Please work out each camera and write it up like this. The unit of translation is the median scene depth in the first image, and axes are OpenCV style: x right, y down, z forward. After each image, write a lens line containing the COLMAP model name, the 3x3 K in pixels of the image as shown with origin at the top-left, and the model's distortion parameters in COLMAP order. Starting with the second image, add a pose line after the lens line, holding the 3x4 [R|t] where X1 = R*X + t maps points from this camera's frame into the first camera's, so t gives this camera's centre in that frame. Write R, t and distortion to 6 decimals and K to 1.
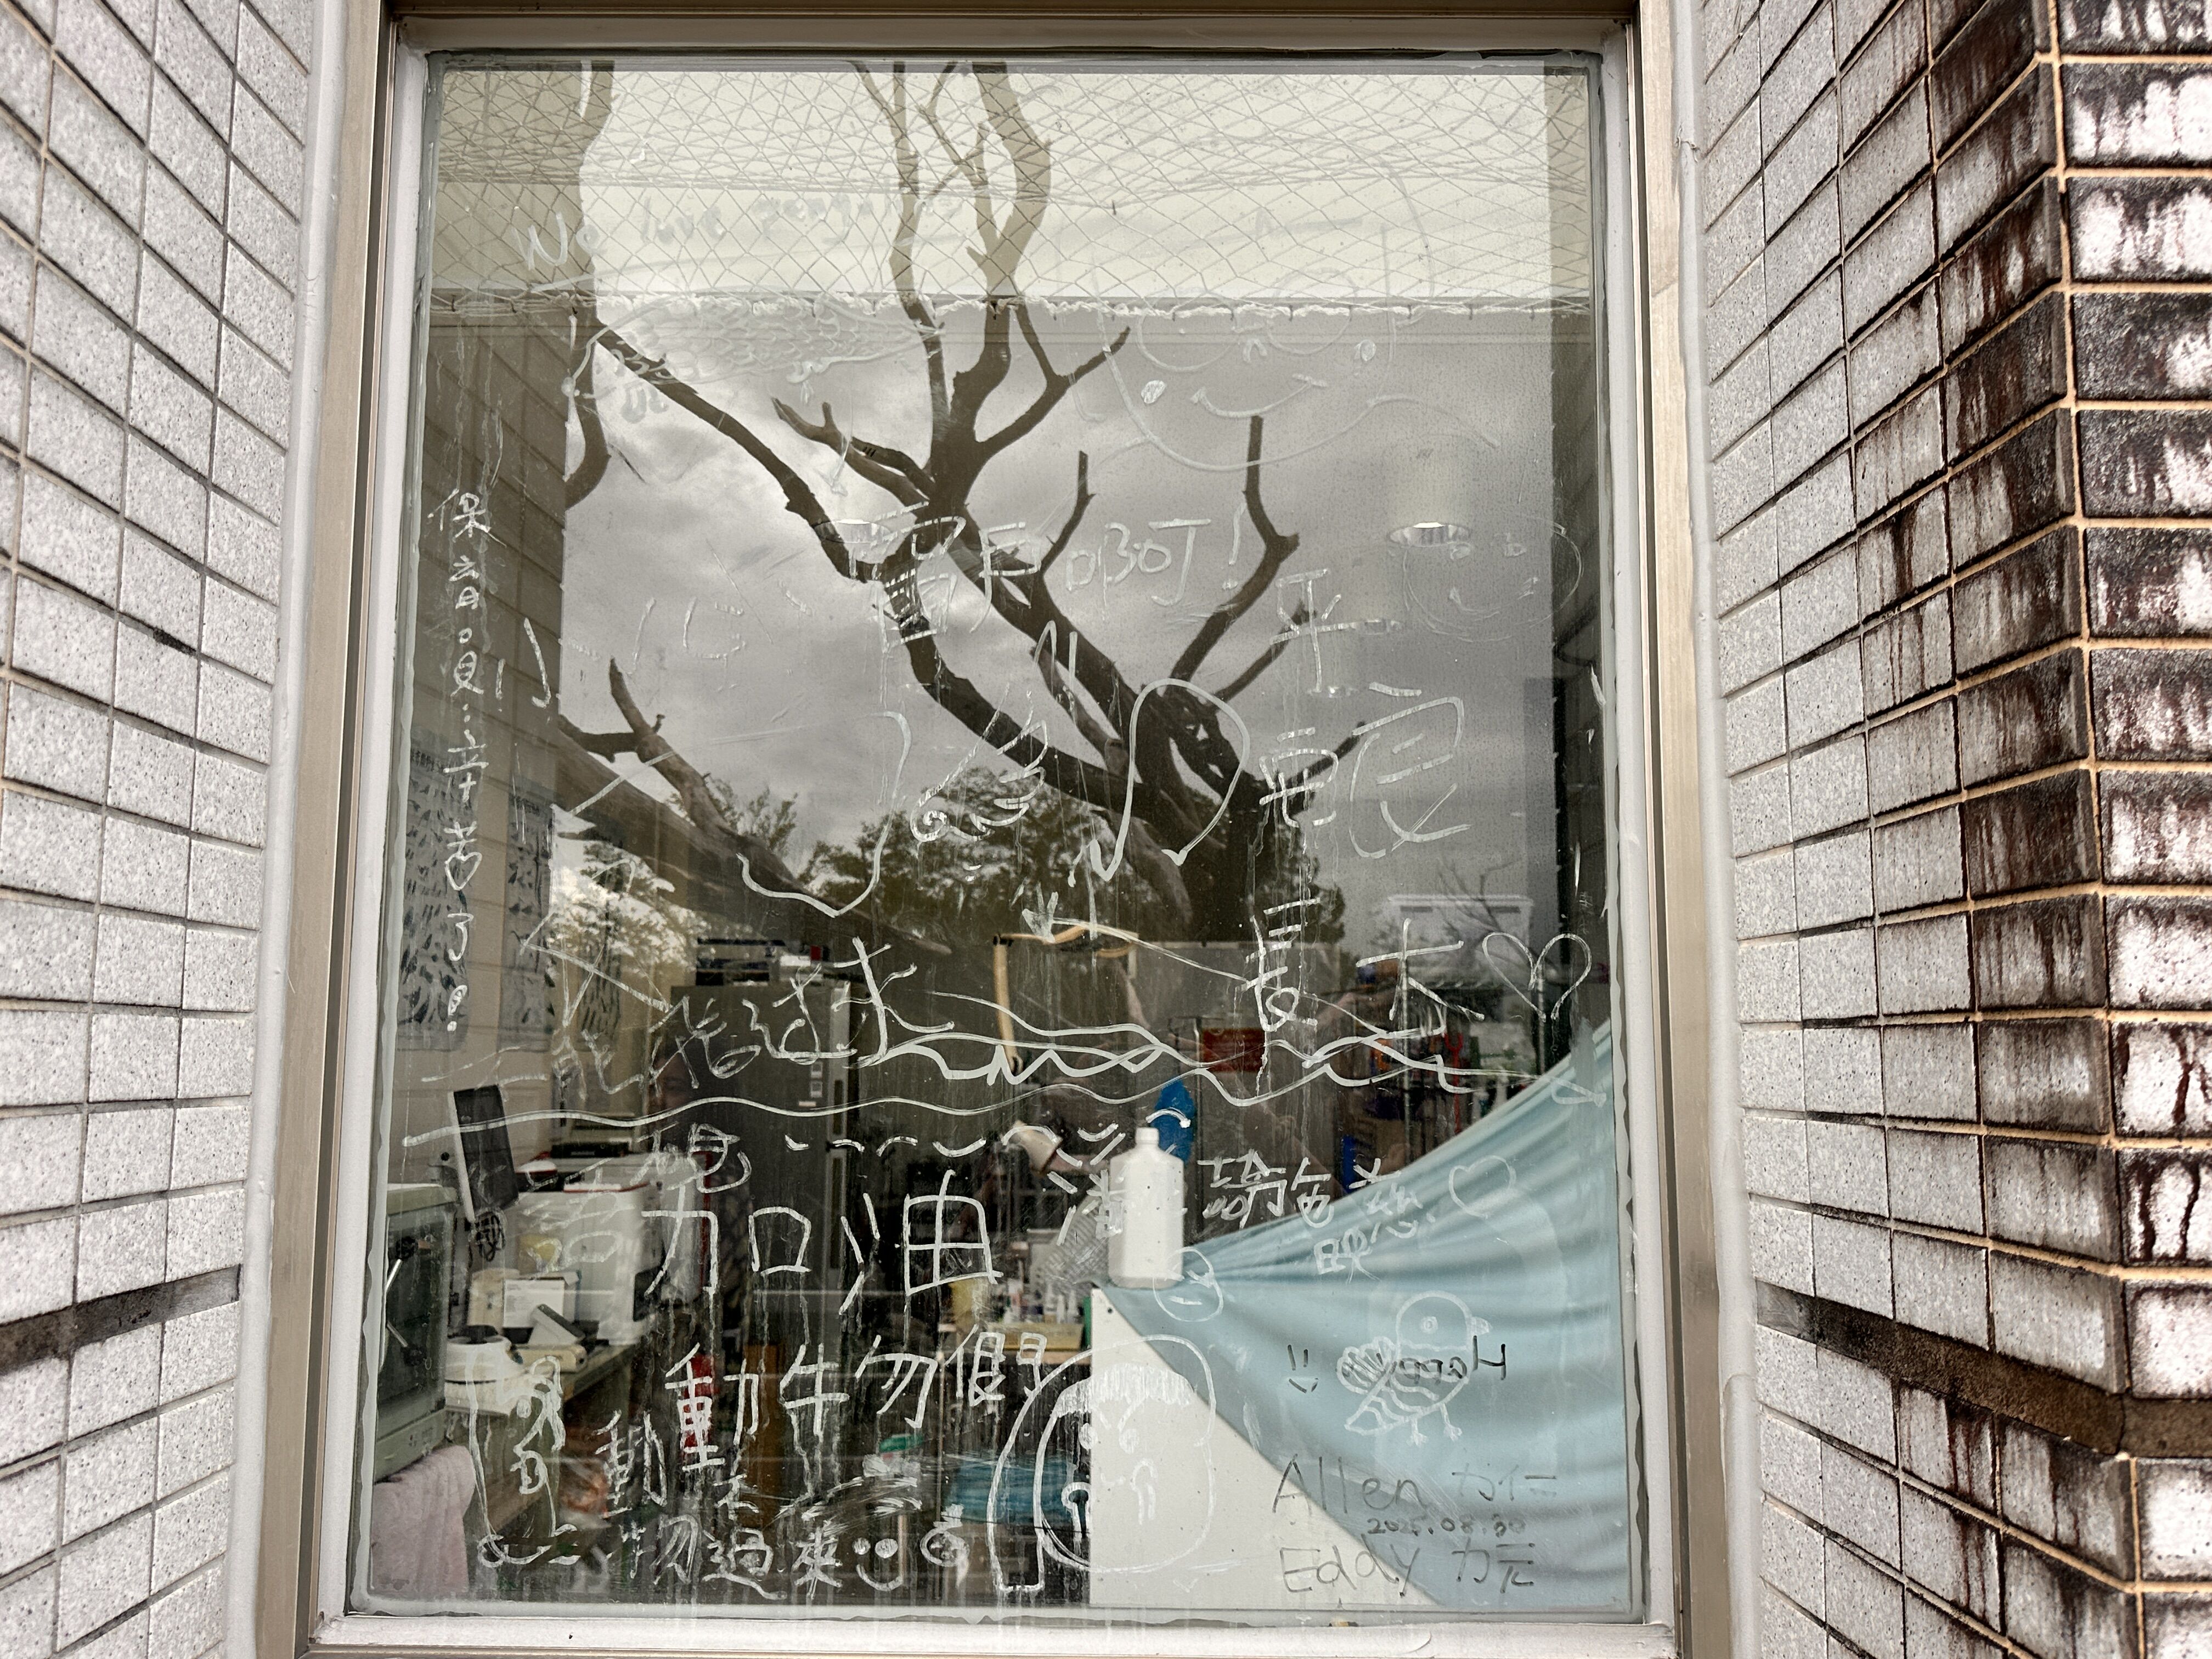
lens RADIAL K [[1854.4, 0, 1096.4], [0, 1854.4, 826.7], [0, 0, 1]] dist [0.000335, -0.005581]
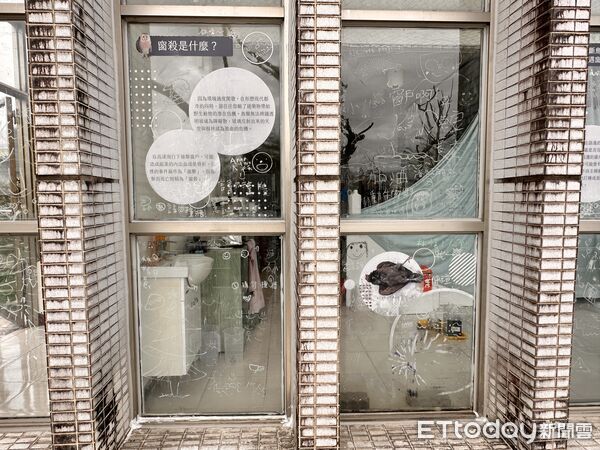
lens RADIAL K [[384.9, 0, 299.9], [0, 384.9, 227.4], [0, 0, 1]] dist [-0.002144, -0.001732]
pose [[0.998594, -0.015577, 0.050665, -0.931183], [0.005365, 0.980640, 0.195744, 0.137805], [-0.052734, -0.195197, 0.979345, -1.124450]]
